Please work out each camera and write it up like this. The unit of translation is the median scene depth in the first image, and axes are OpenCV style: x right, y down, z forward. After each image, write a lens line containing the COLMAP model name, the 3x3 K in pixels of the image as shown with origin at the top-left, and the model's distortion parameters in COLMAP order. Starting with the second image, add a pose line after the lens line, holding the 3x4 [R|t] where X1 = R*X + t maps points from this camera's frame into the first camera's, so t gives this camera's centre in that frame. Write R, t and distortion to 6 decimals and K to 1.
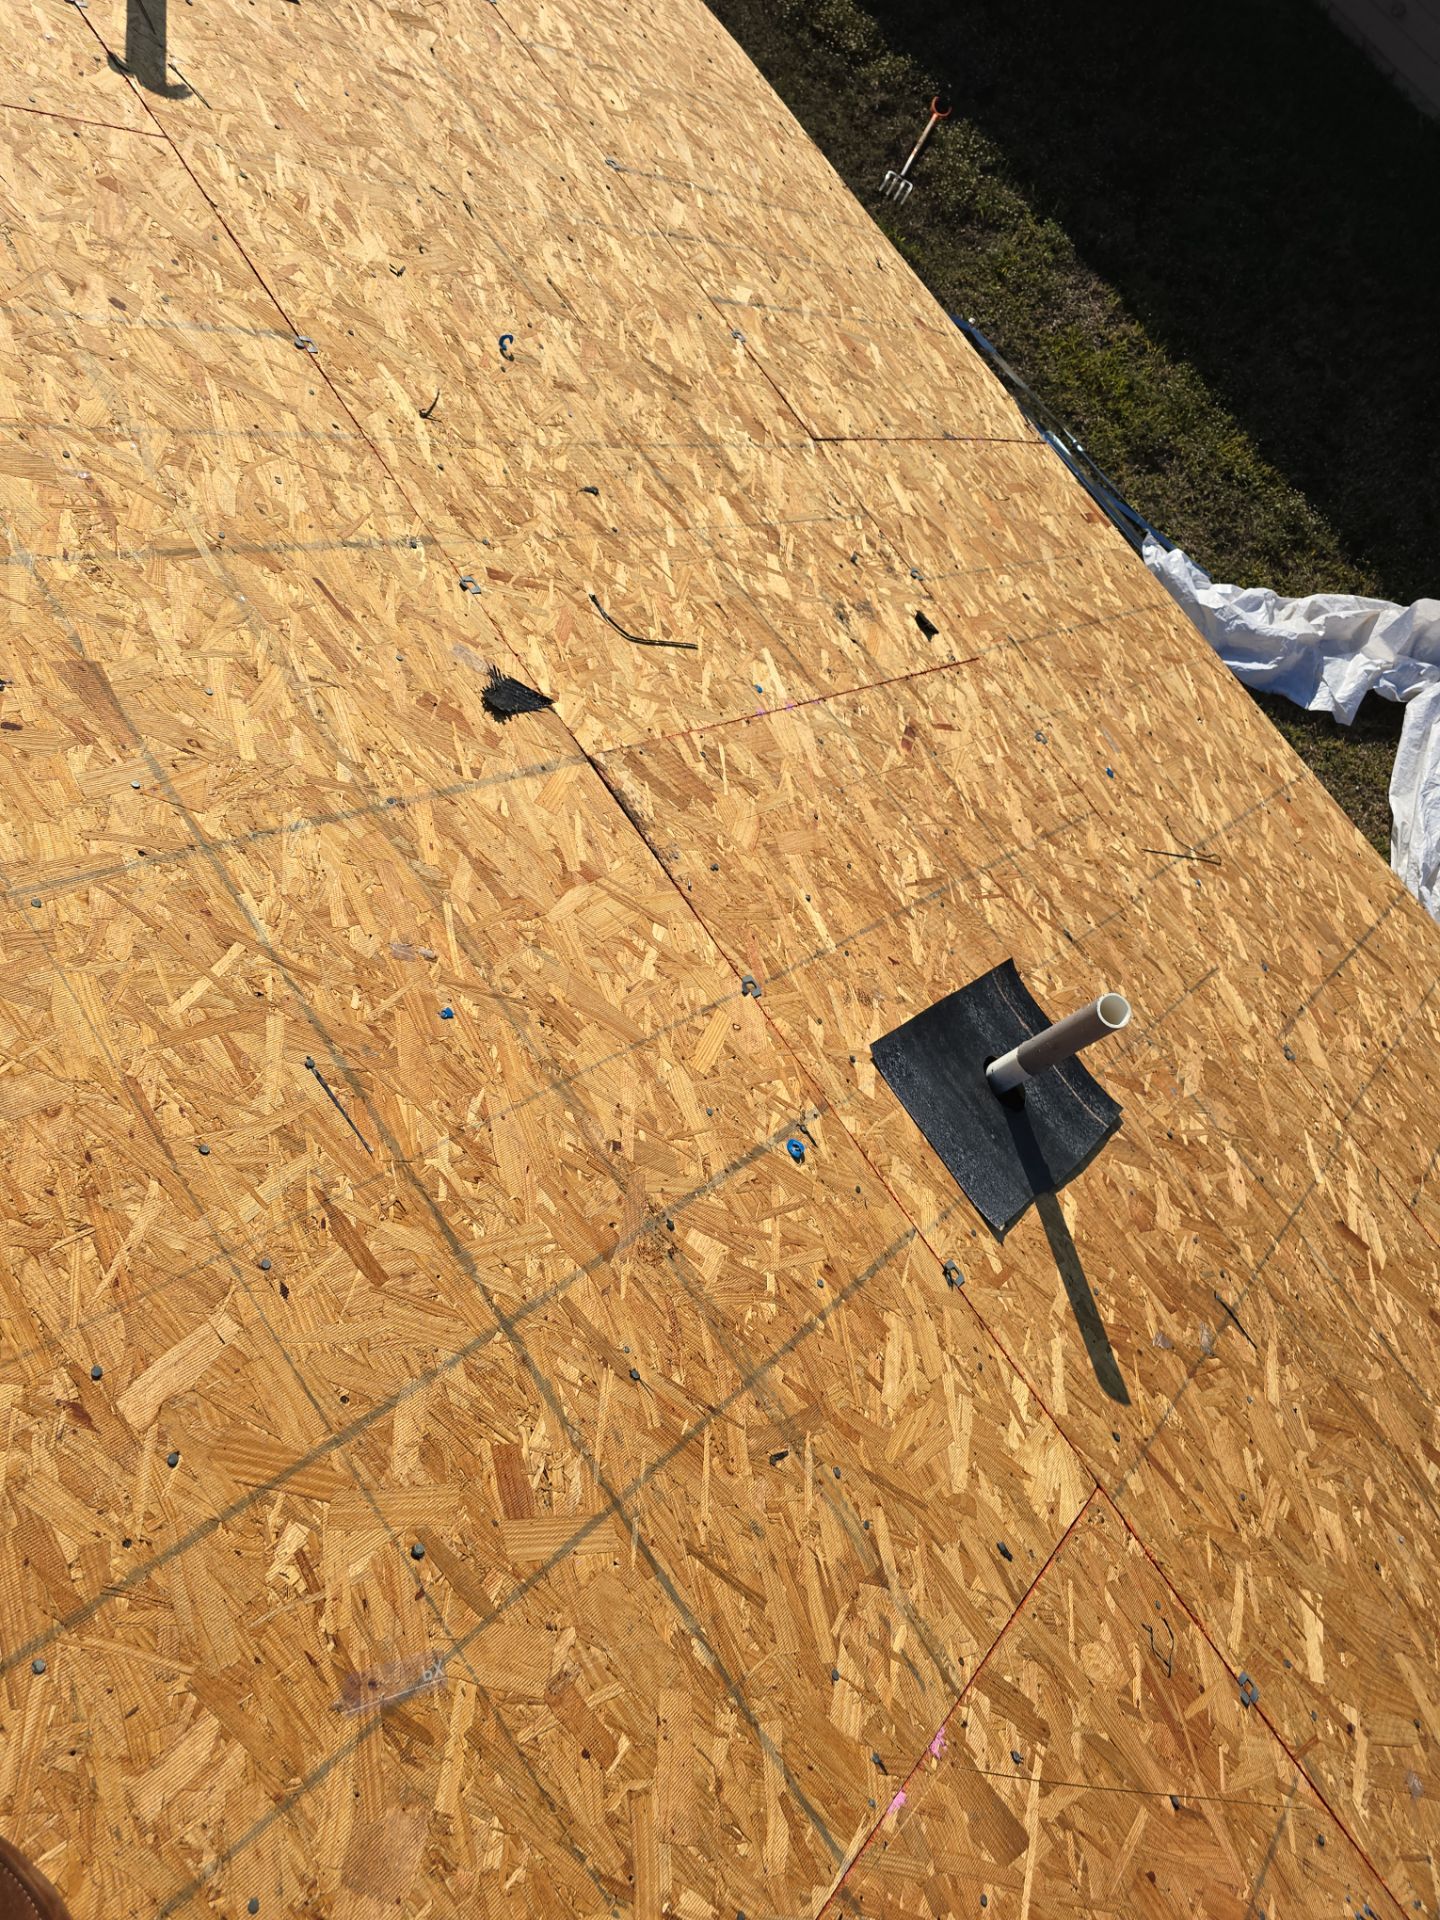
lens RADIAL K [[1274.6, 0, 637.1], [0, 1274.6, 975.9], [0, 0, 1]] dist [0.059508, -0.048574]
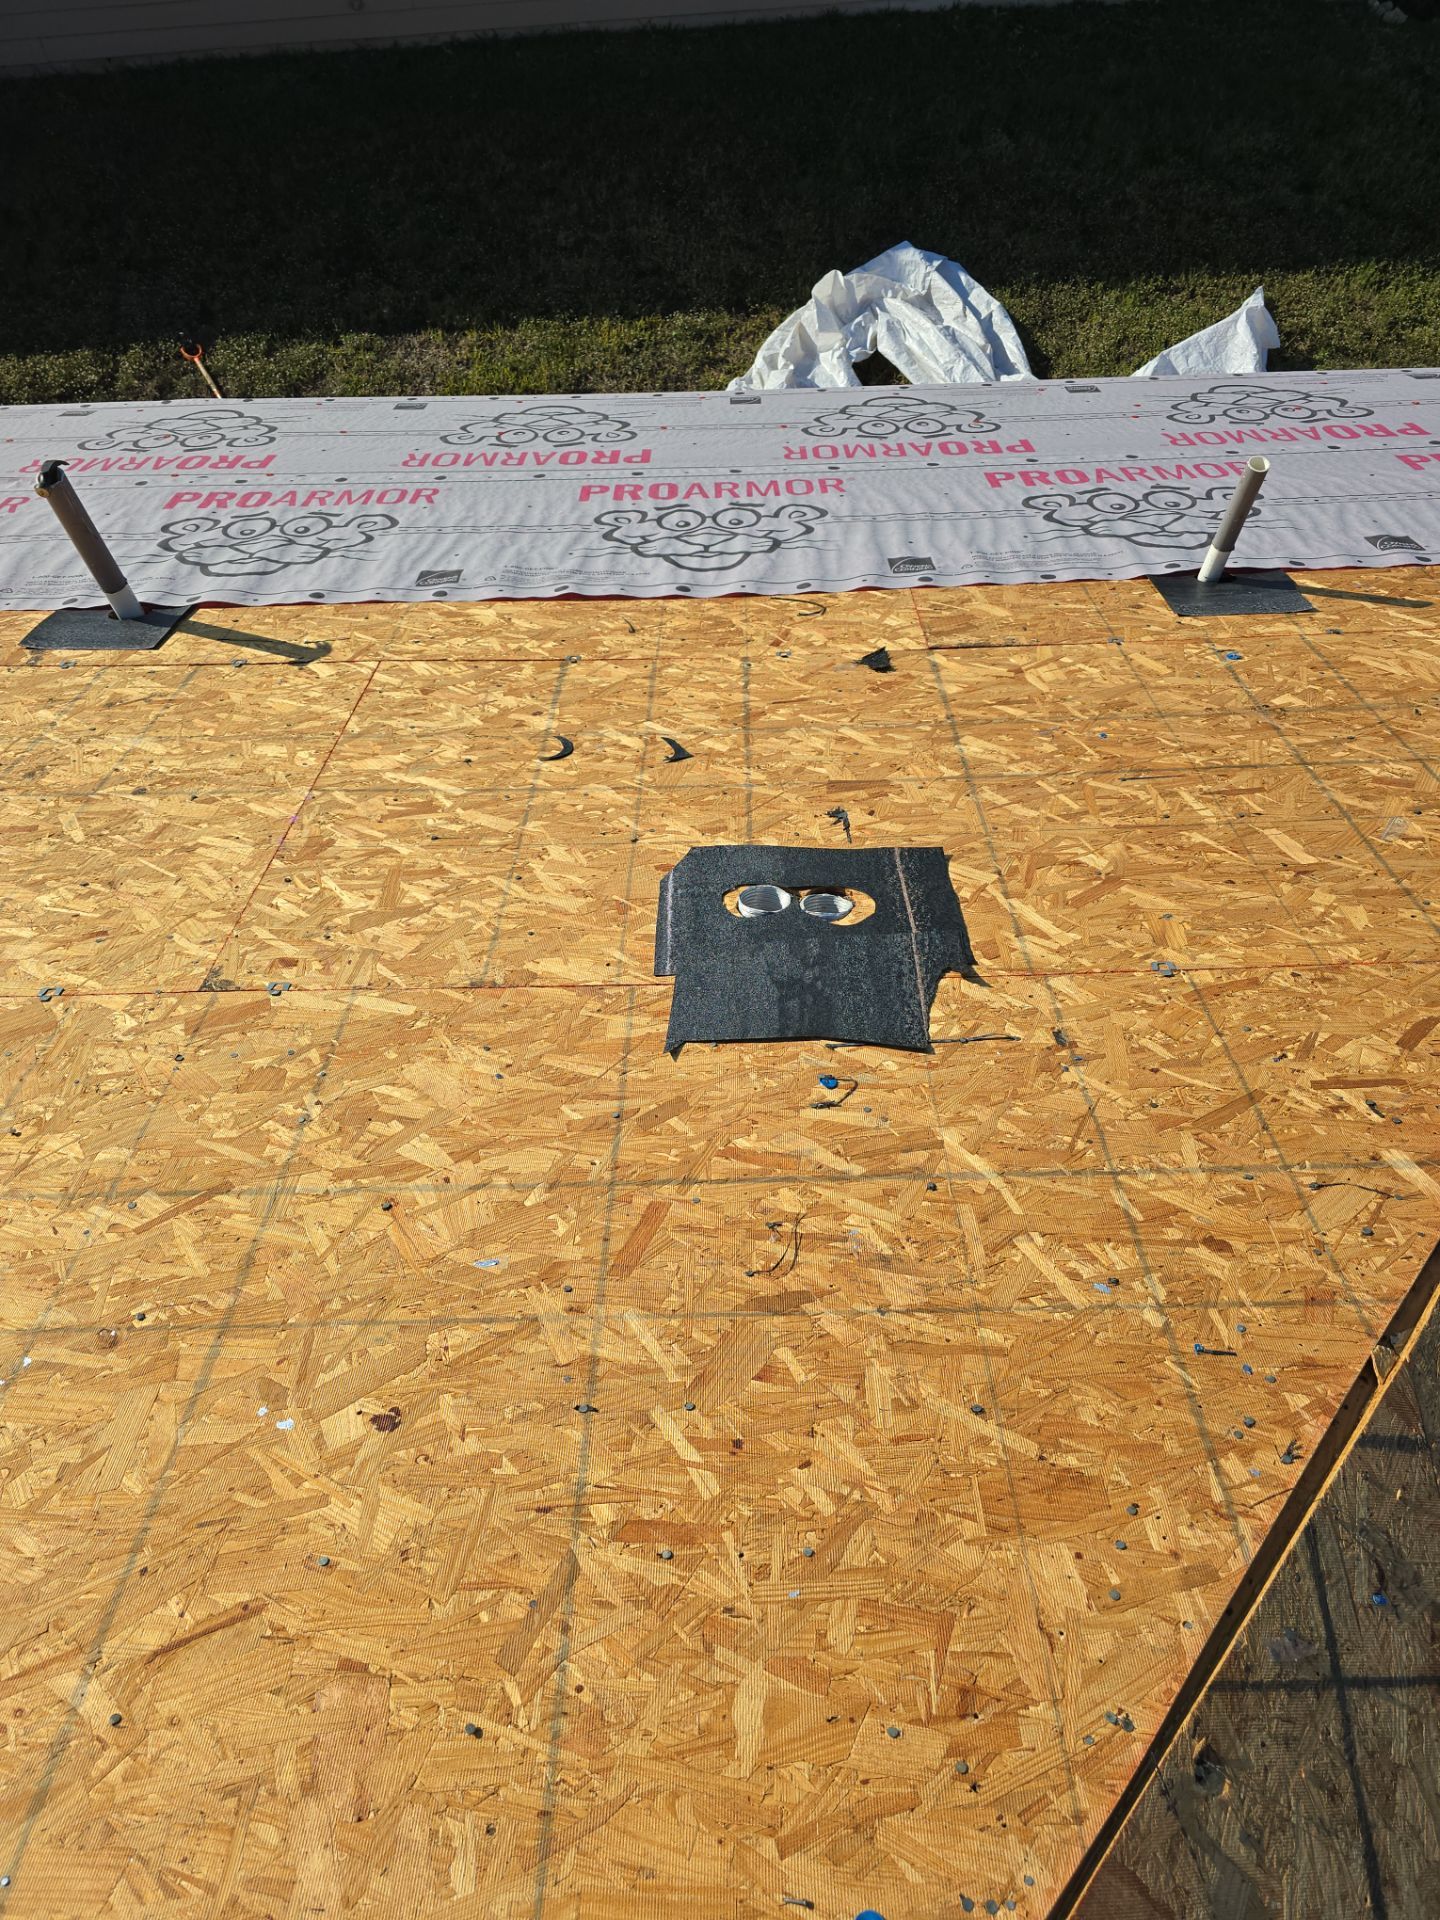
lens RADIAL K [[1274.6, 0, 739.8], [0, 1274.6, 972.4], [0, 0, 1]] dist [0.059508, -0.048574]
pose [[0.547863, -0.819576, 0.167753, -0.718568], [0.826901, 0.560929, 0.039914, -0.196208], [-0.126810, 0.116848, 0.985021, -0.437288]]
